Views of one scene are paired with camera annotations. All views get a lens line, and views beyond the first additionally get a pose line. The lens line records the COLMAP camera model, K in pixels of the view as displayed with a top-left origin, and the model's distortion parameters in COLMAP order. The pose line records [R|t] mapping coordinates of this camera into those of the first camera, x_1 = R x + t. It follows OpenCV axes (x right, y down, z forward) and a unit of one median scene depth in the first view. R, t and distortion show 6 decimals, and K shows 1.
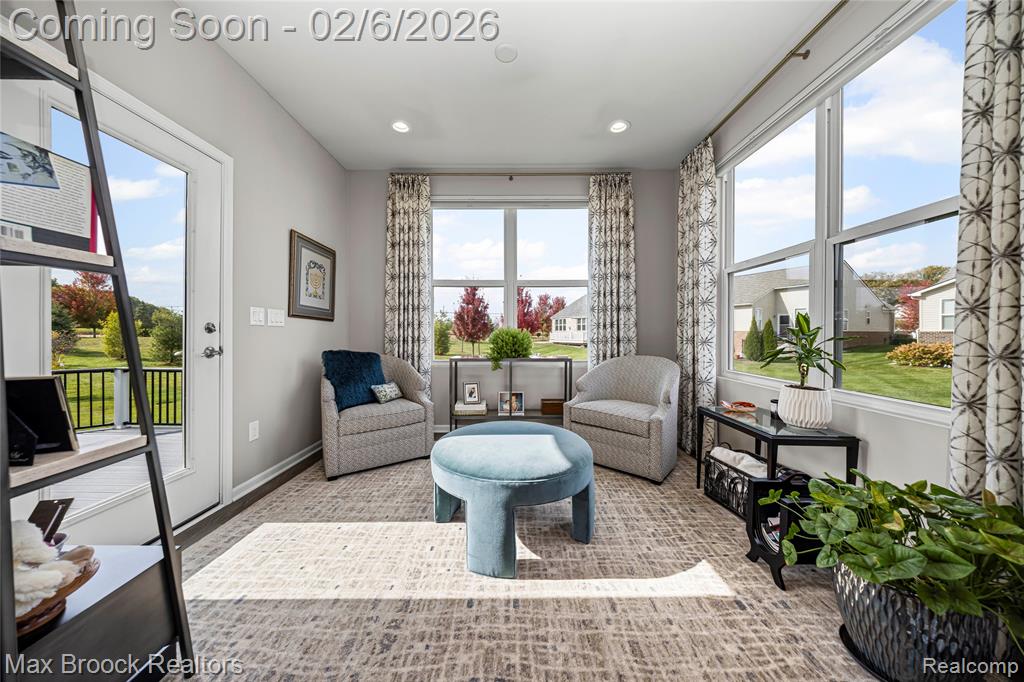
lens RADIAL K [[329.8, 0, 511.0], [0, 329.8, 340.9], [0, 0, 1]] dist [-0.001163, -0.000059]
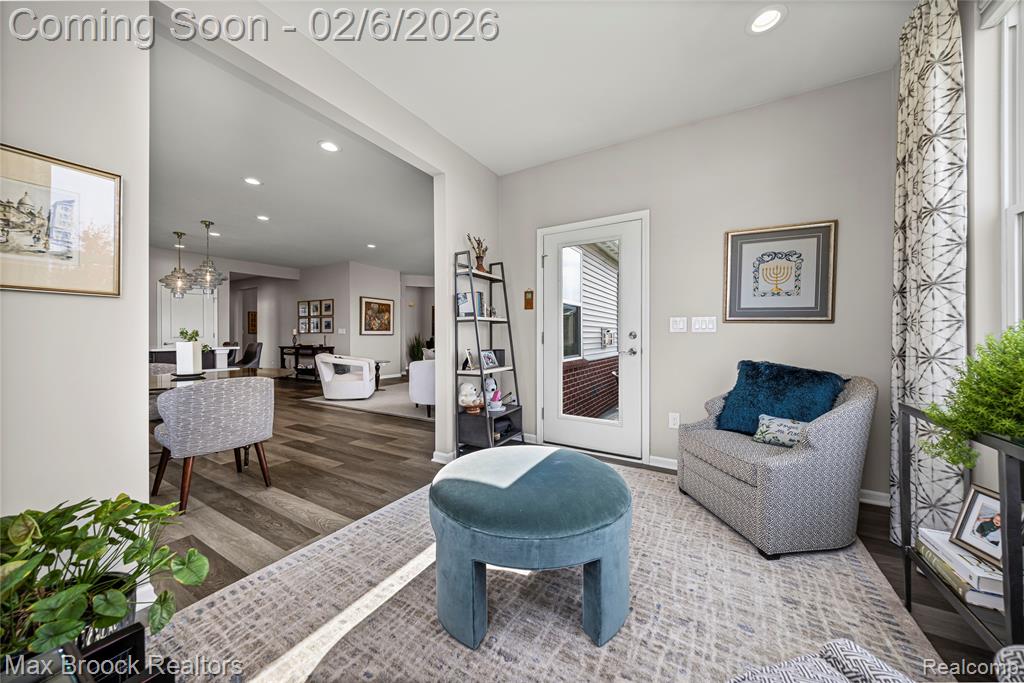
lens RADIAL K [[351.1, 0, 511.4], [0, 351.1, 336.3], [0, 0, 1]] dist [0.000019, -0.000182]
pose [[-0.497921, 0.000290, -0.867222, 0.420379], [-0.020735, 0.999710, 0.012239, -0.024615], [0.866974, 0.024076, -0.497771, 0.755414]]
